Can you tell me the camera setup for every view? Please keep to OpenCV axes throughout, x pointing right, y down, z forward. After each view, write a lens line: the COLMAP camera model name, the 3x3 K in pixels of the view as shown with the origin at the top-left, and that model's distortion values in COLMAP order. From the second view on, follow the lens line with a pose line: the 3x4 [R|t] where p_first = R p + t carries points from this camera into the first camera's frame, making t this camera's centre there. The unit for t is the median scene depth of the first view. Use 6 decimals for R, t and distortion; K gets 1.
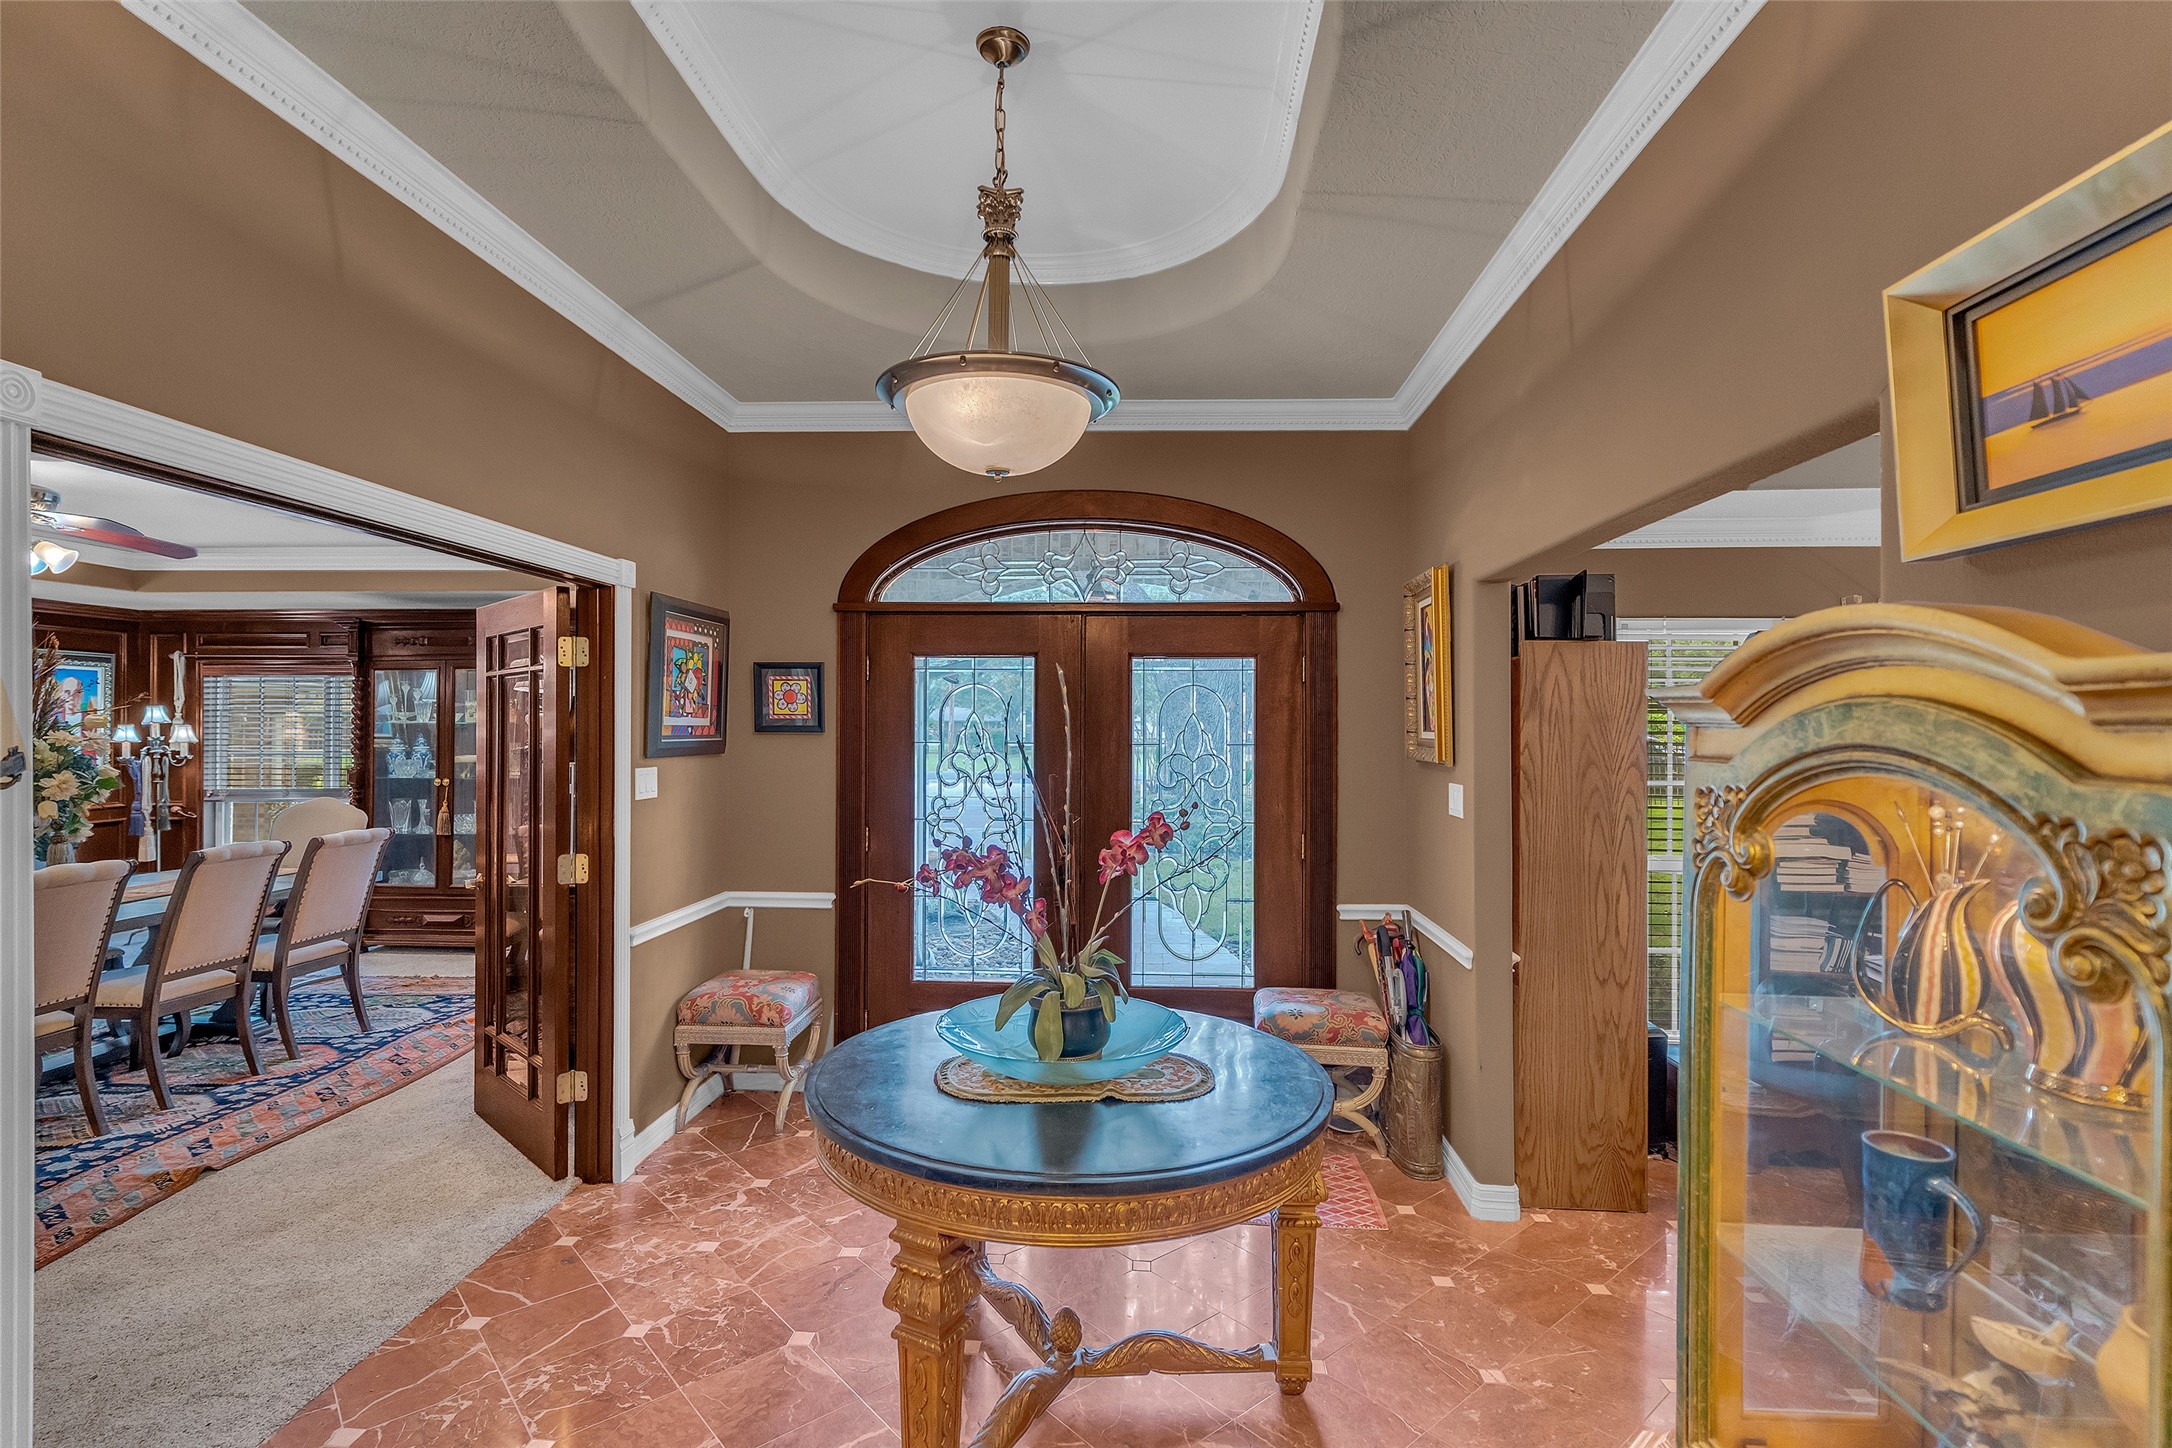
lens RADIAL K [[1034.2, 0, 1105.1], [0, 1034.2, 725.2], [0, 0, 1]] dist [0.003790, -0.001337]
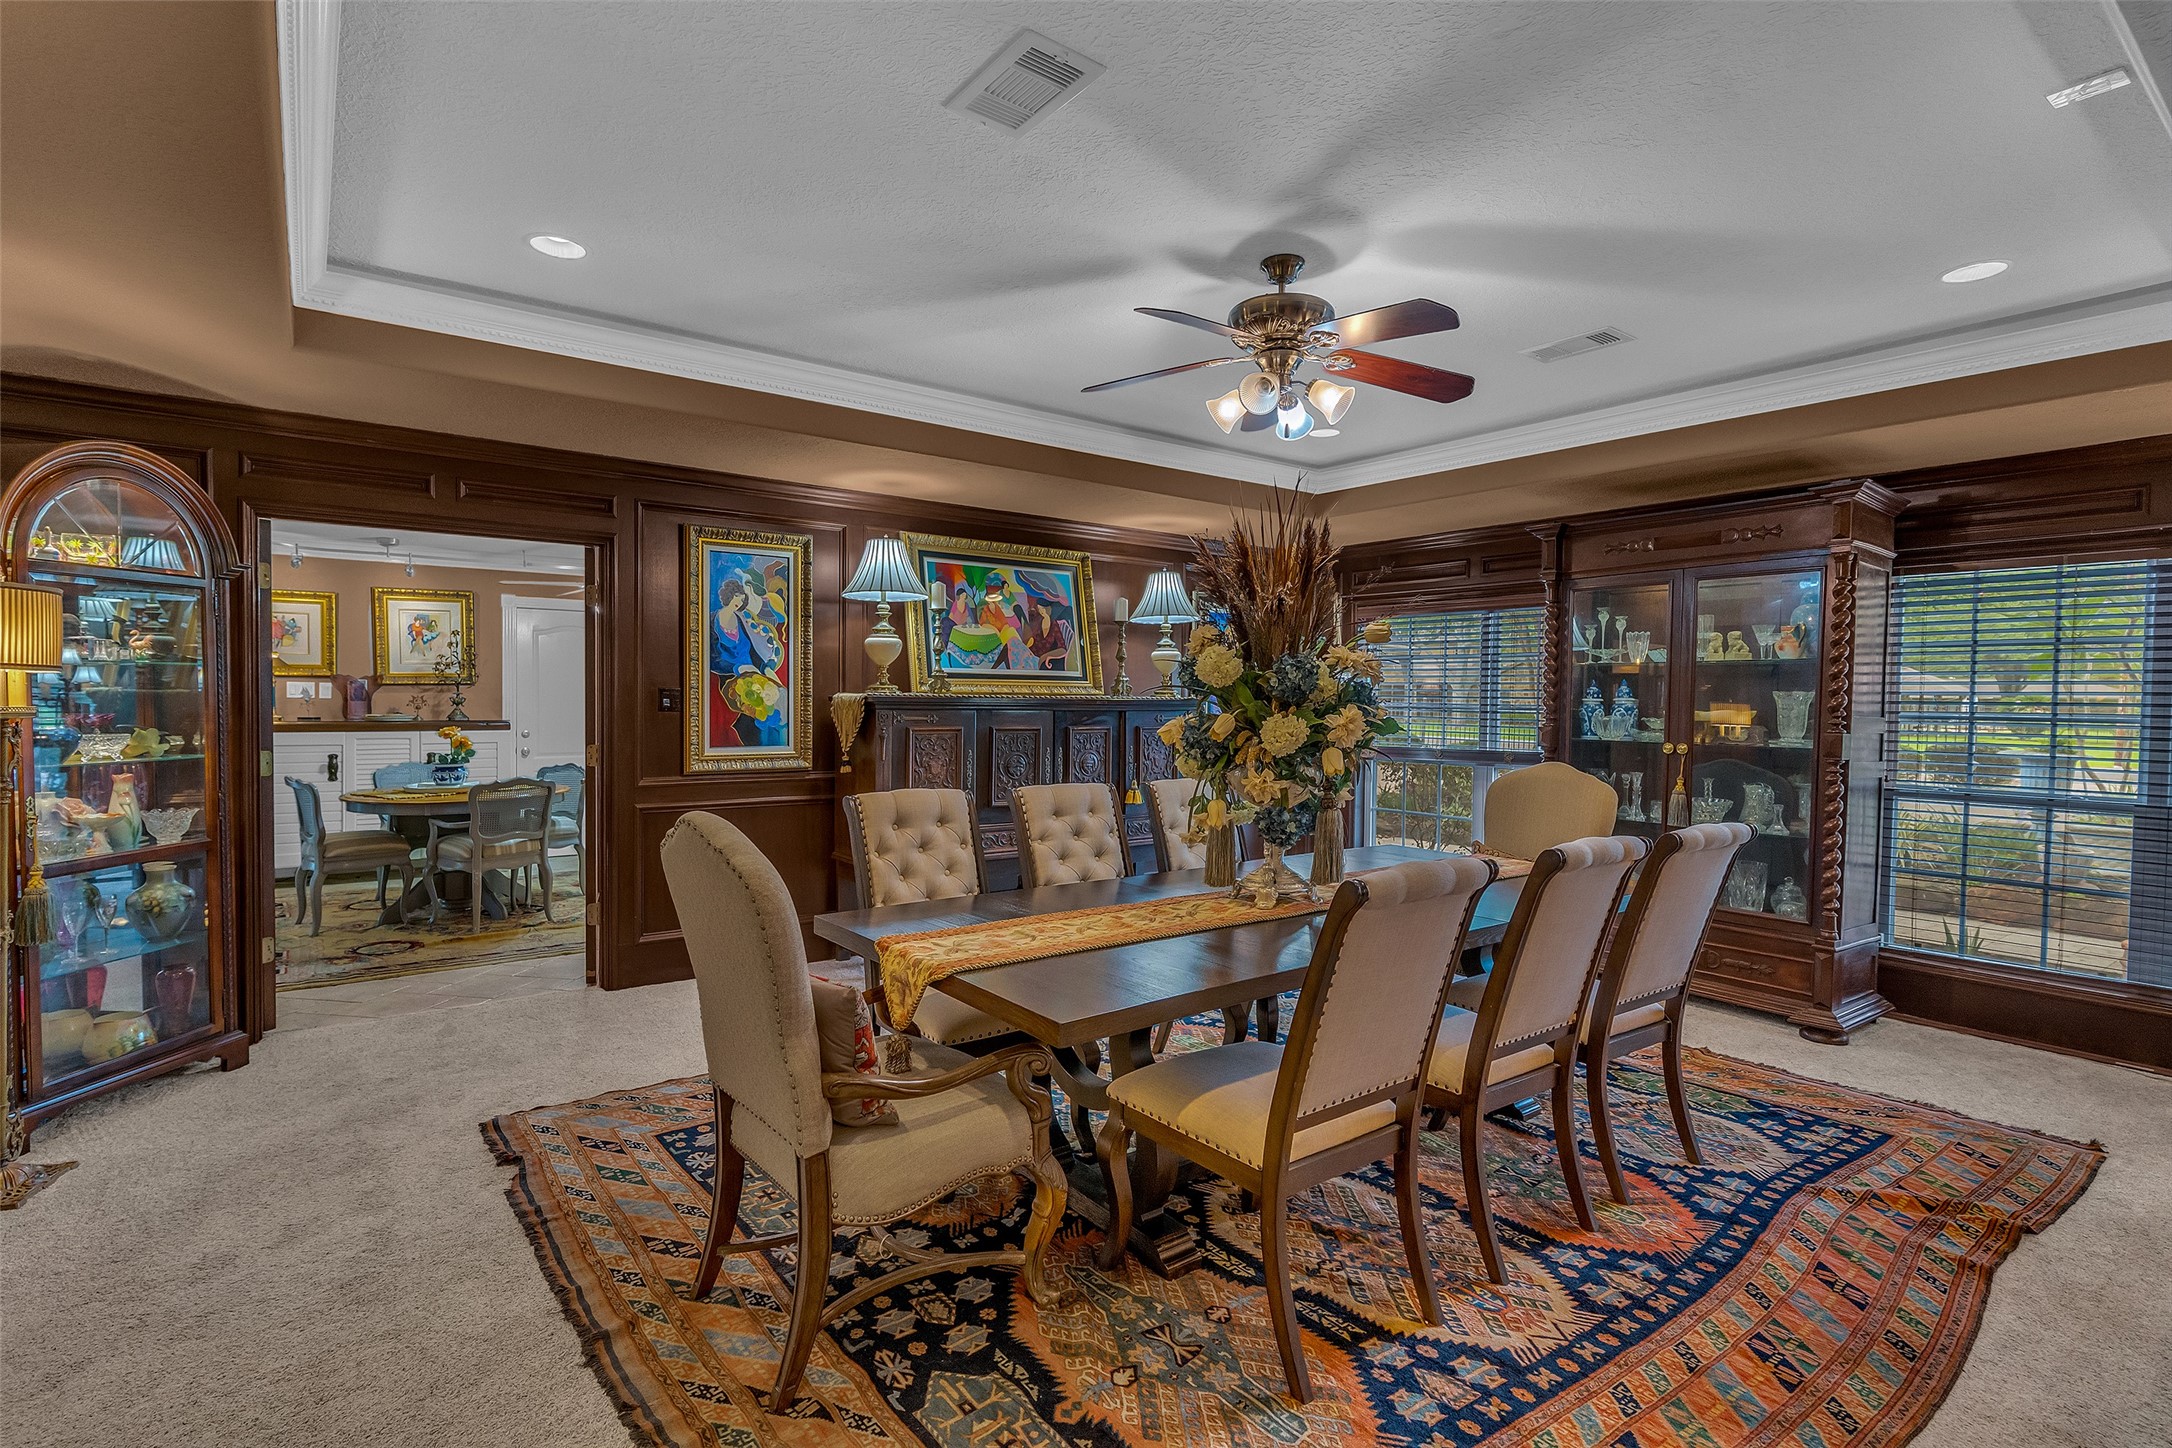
lens RADIAL K [[1094.1, 0, 1090.1], [0, 1094.1, 725.8], [0, 0, 1]] dist [0.001186, 0.000118]
pose [[0.639773, 0.024899, -0.768160, -0.542884], [-0.007445, 0.999629, 0.026201, 0.039098], [0.768528, -0.011043, 0.639721, 0.398769]]
